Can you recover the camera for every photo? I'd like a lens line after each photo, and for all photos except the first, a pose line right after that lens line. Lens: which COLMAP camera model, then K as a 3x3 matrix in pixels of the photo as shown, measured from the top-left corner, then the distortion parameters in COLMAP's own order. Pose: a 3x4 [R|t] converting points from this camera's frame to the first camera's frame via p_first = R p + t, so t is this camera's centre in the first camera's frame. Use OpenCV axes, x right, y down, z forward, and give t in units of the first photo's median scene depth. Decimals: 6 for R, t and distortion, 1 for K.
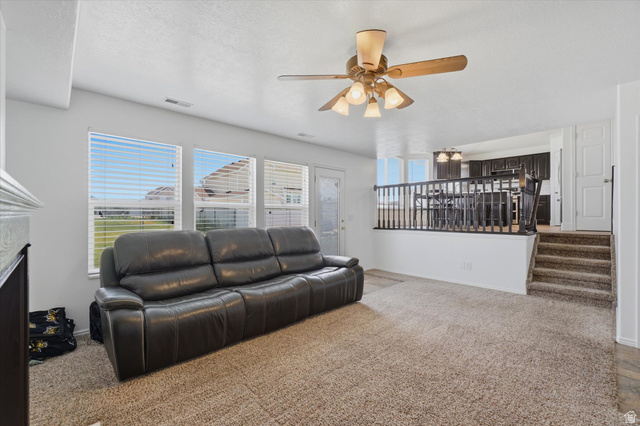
lens RADIAL K [[277.1, 0, 317.3], [0, 277.1, 210.3], [0, 0, 1]] dist [-0.000676, -0.000917]
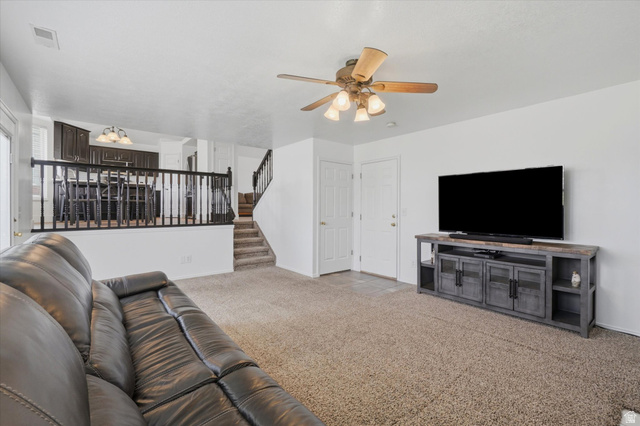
lens RADIAL K [[277.1, 0, 317.9], [0, 277.1, 209.4], [0, 0, 1]] dist [-0.000676, -0.000917]
pose [[0.105338, -0.004757, 0.994425, -0.404517], [-0.016180, 0.999848, 0.006497, 0.006488], [-0.994305, -0.016774, 0.105245, 0.431245]]
